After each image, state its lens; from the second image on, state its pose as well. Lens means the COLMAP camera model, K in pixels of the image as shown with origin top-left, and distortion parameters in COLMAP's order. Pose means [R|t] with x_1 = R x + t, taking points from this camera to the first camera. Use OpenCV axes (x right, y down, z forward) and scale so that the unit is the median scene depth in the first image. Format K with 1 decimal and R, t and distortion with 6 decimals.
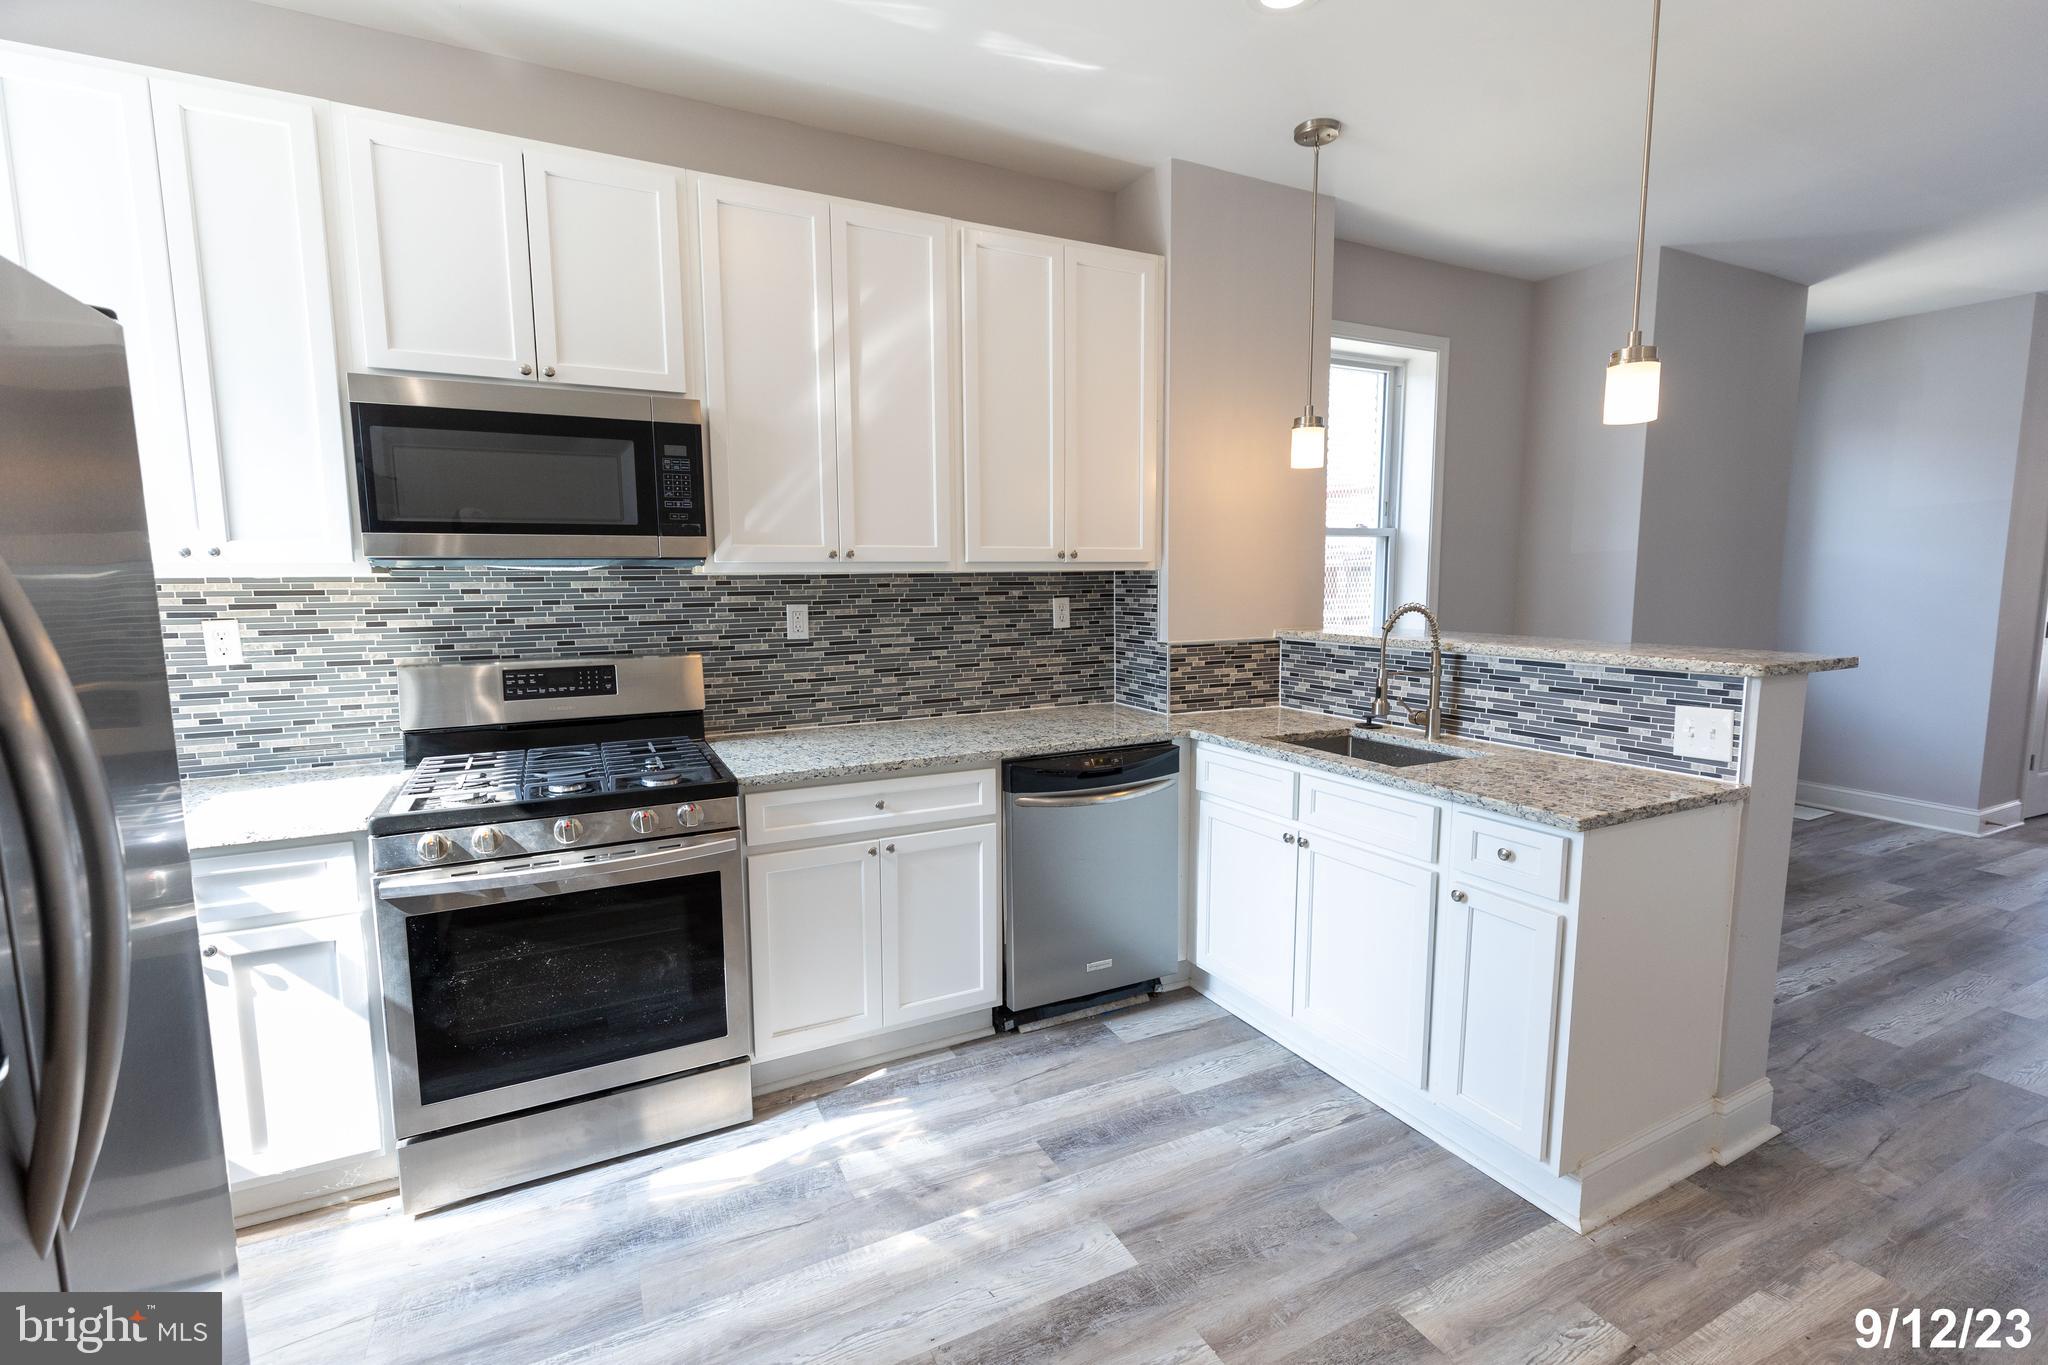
lens RADIAL K [[909.7, 0, 1025.1], [0, 909.7, 675.6], [0, 0, 1]] dist [0.003979, -0.000875]
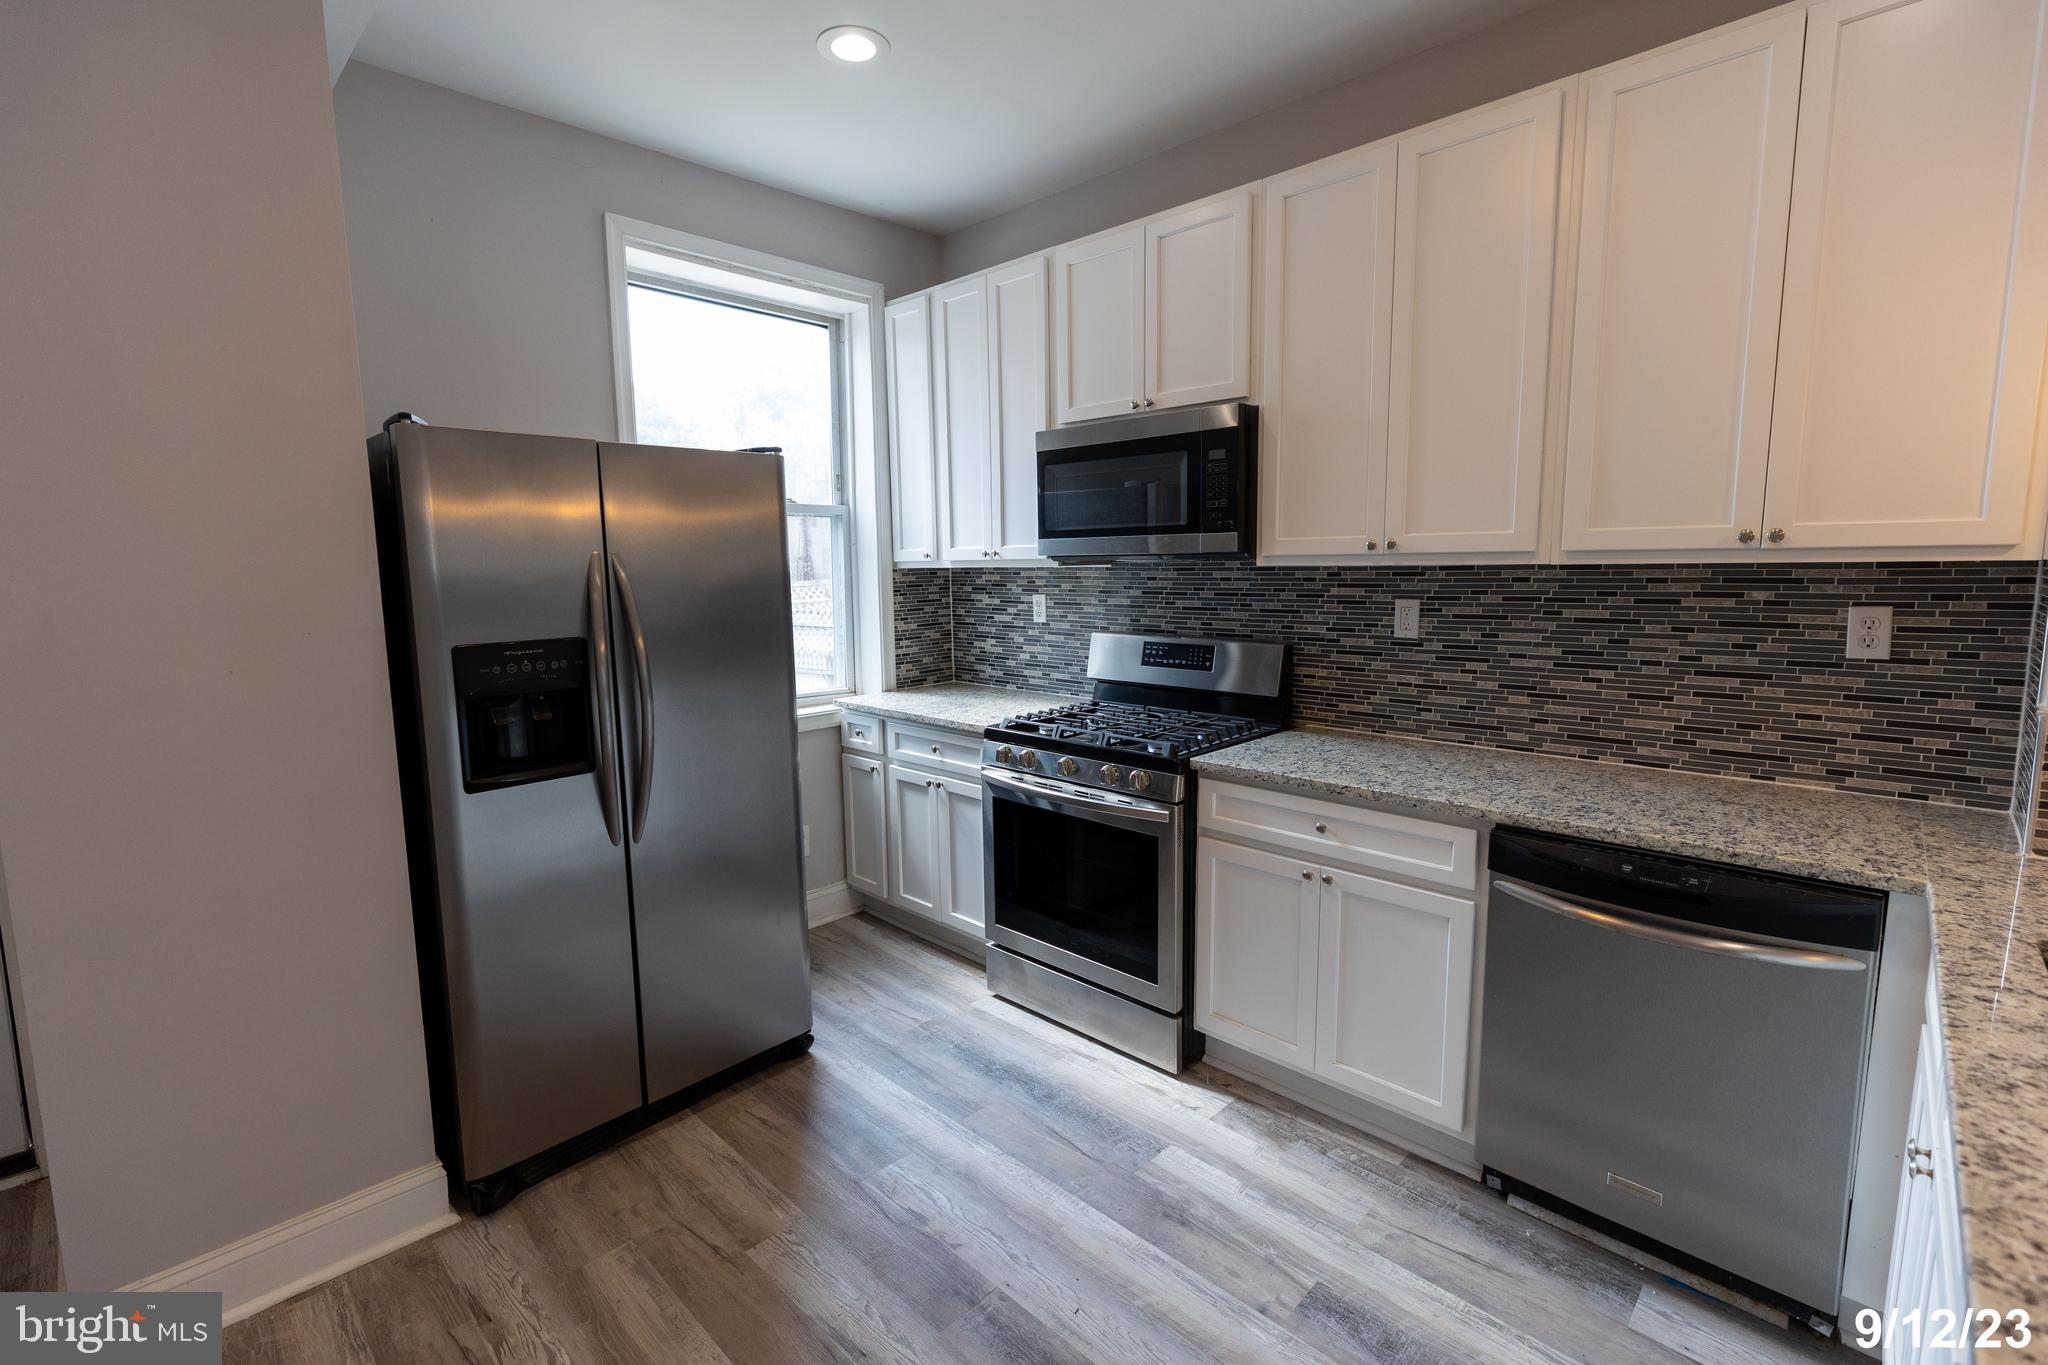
lens RADIAL K [[909.7, 0, 1012.8], [0, 909.7, 668.0], [0, 0, 1]] dist [0.003979, -0.000875]
pose [[0.319249, 0.114996, -0.940668, 0.478297], [-0.093795, 0.991571, 0.089386, -0.055121], [0.943018, 0.059694, 0.327344, 0.347625]]
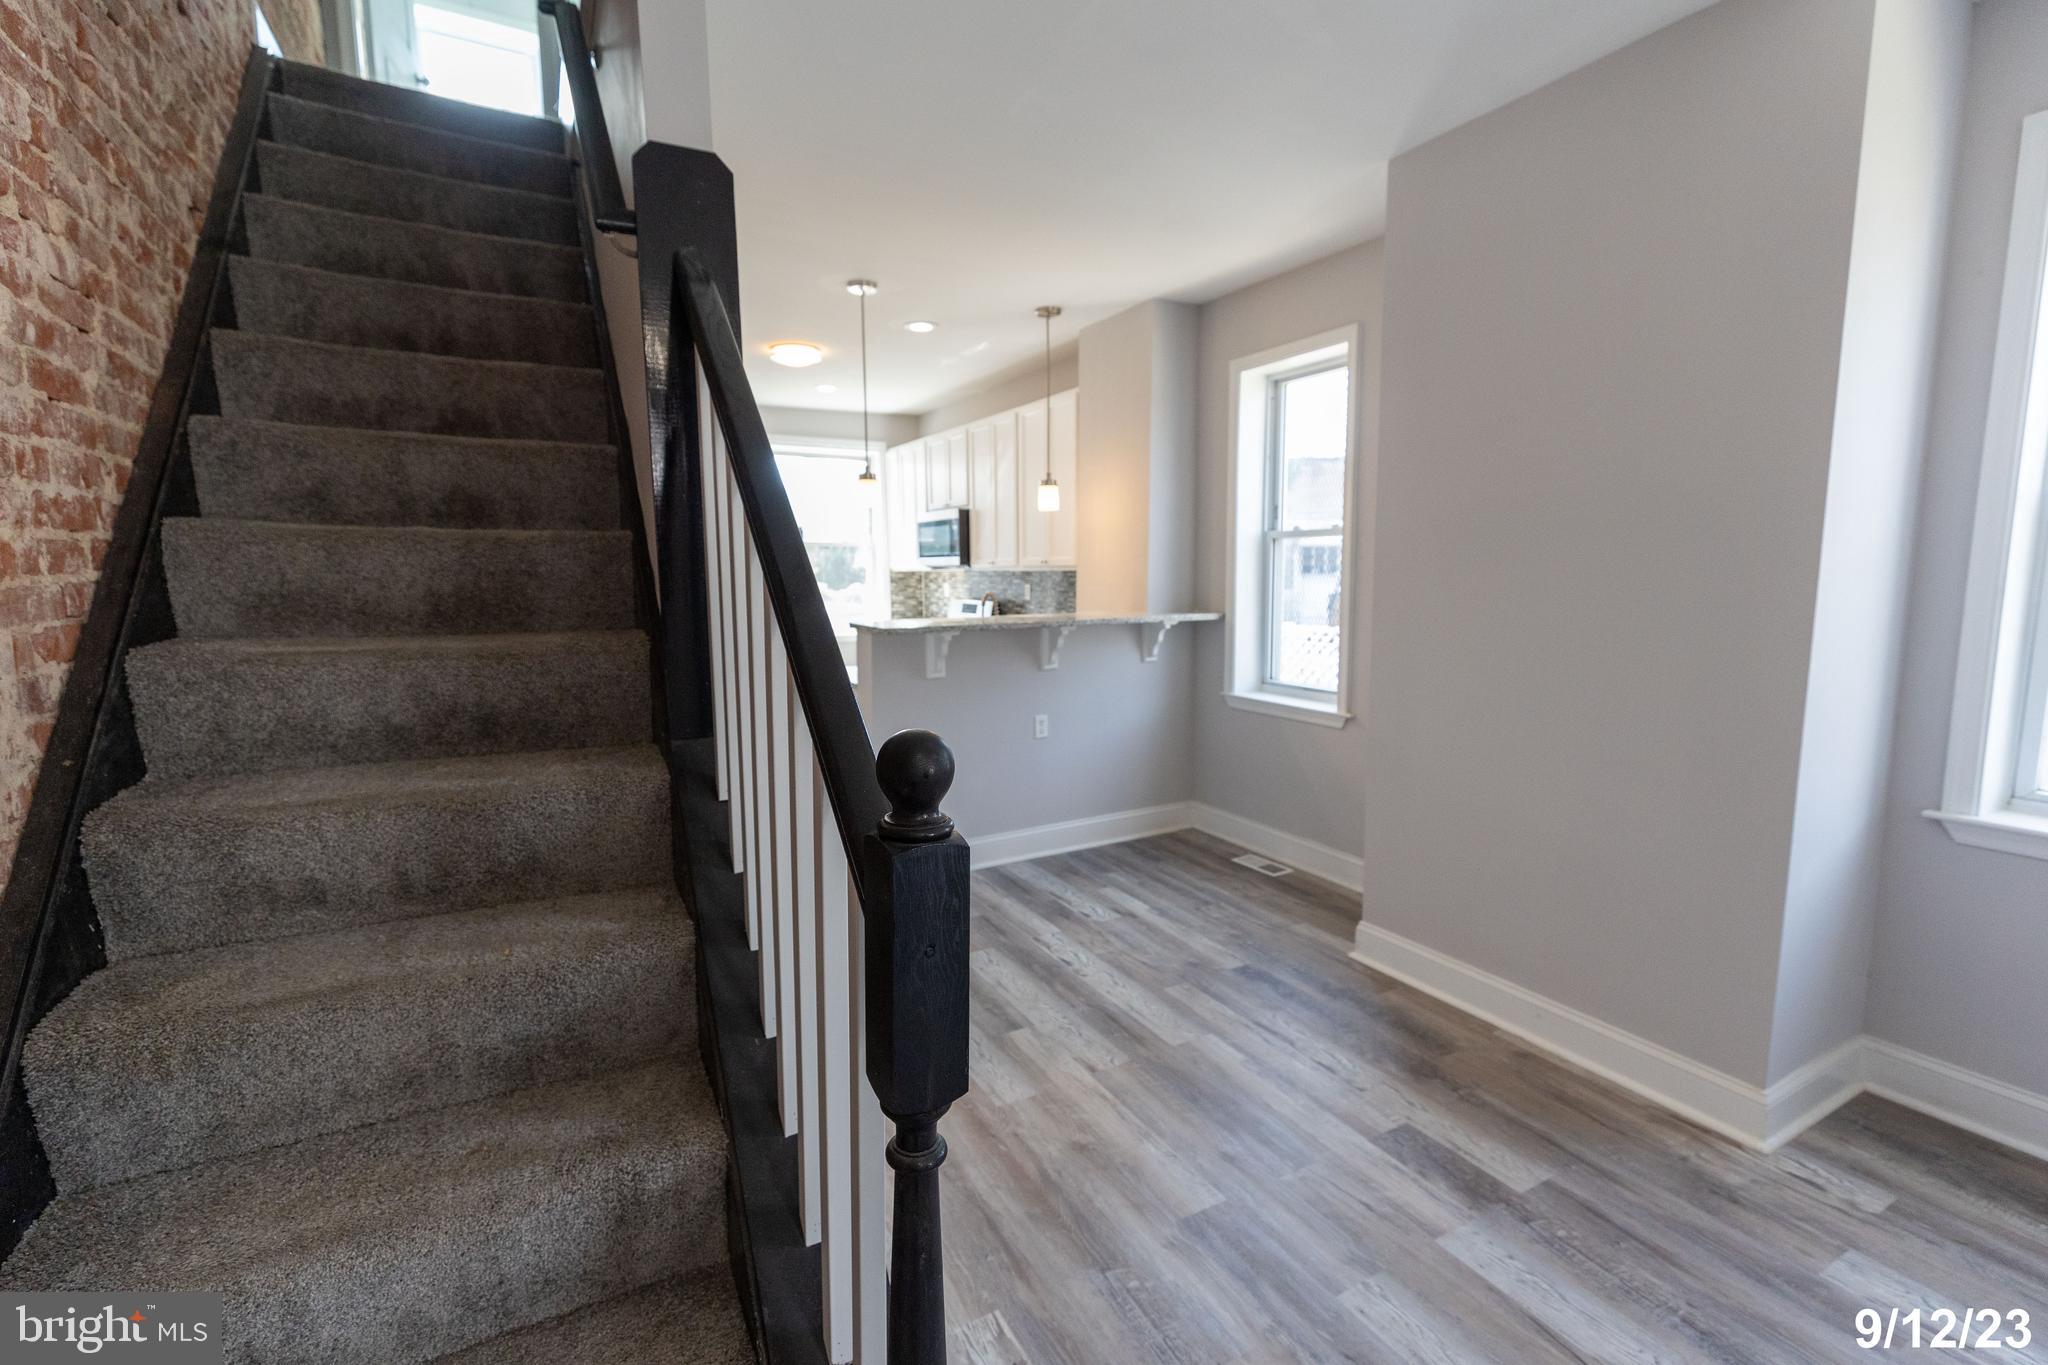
lens RADIAL K [[909.7, 0, 1026.0], [0, 909.7, 672.3], [0, 0, 1]] dist [0.003979, -0.000875]
pose [[0.031753, 0.120904, -0.992156, 2.006068], [-0.104743, 0.987594, 0.116996, -0.126169], [0.993992, 0.100206, 0.044023, 0.923485]]
